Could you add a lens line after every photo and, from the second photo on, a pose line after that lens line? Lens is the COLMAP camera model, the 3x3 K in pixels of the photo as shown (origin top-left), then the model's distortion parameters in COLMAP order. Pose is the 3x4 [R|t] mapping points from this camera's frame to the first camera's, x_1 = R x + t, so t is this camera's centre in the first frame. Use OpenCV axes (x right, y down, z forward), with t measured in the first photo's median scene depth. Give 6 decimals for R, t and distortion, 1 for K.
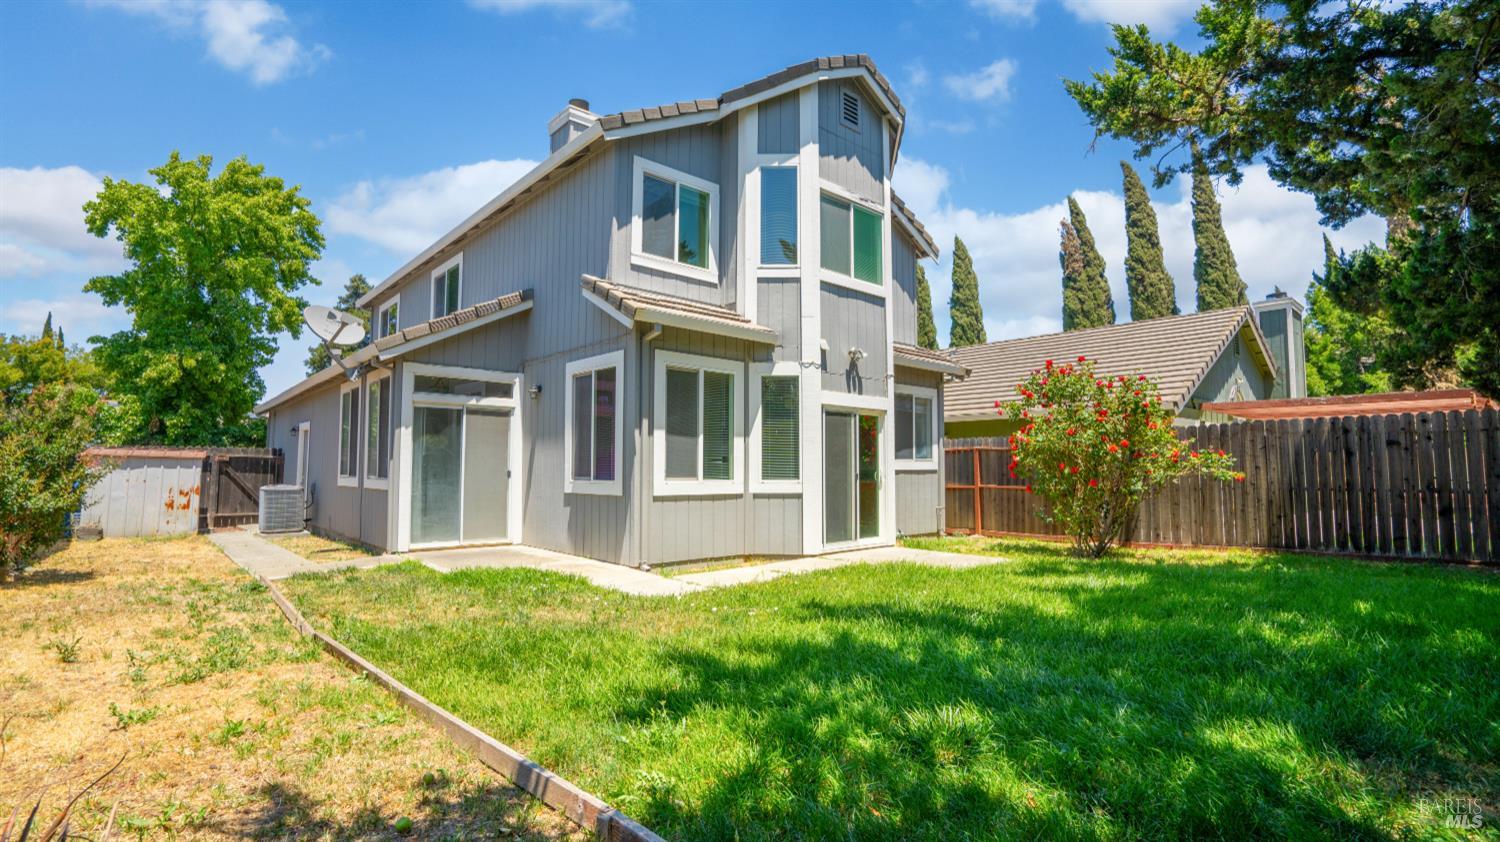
lens RADIAL K [[720.6, 0, 763.3], [0, 720.6, 424.0], [0, 0, 1]] dist [-0.051375, 0.026801]
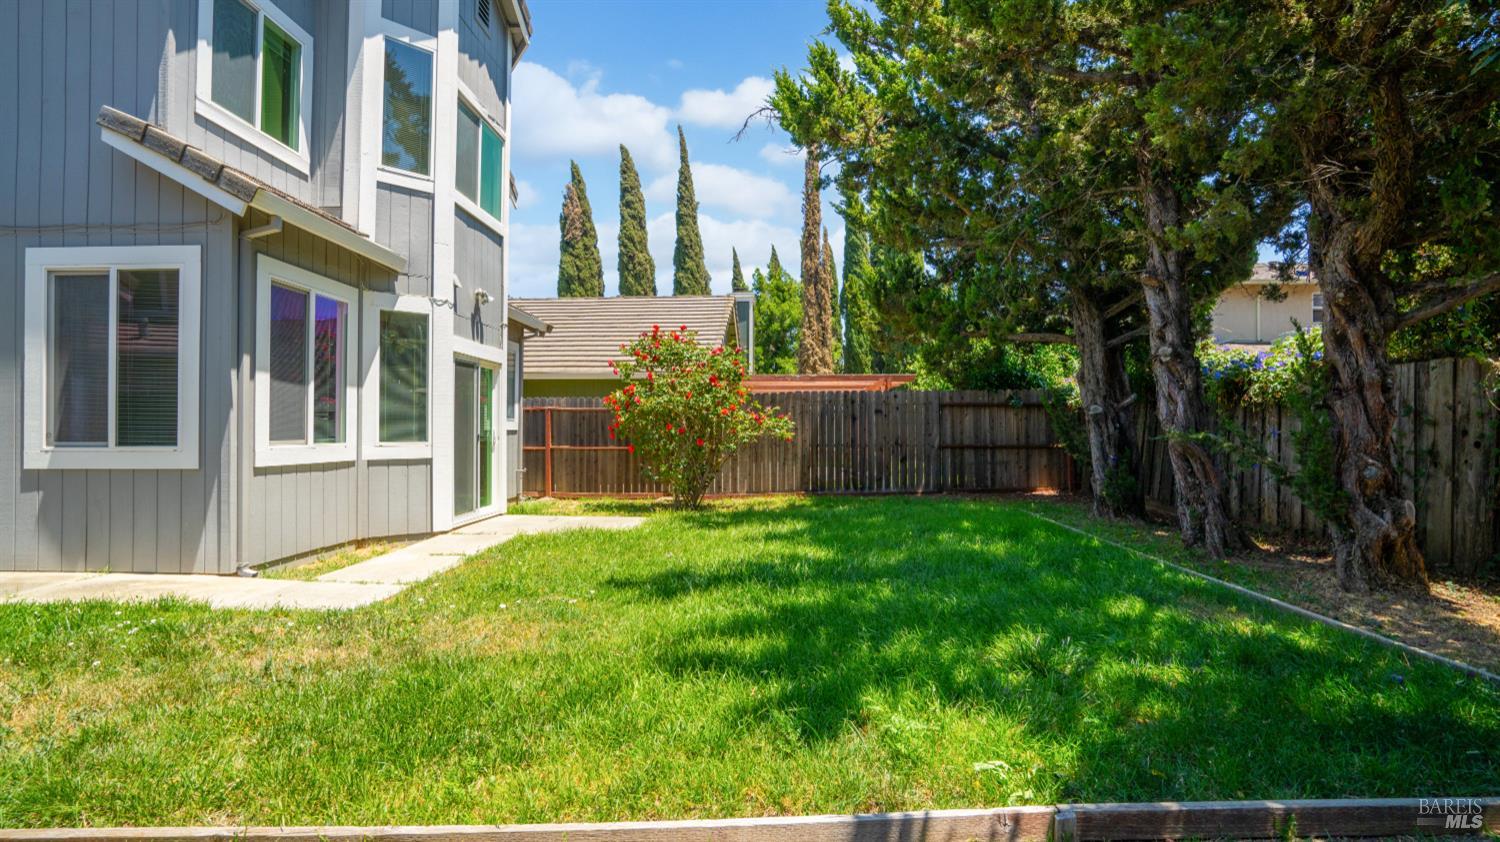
lens RADIAL K [[720.6, 0, 763.3], [0, 720.6, 424.0], [0, 0, 1]] dist [-0.051375, 0.026801]
pose [[0.693428, 0.006198, 0.720499, -0.284748], [-0.045236, 0.998365, 0.034948, 0.012070], [-0.719104, -0.056826, 0.692575, 0.173901]]
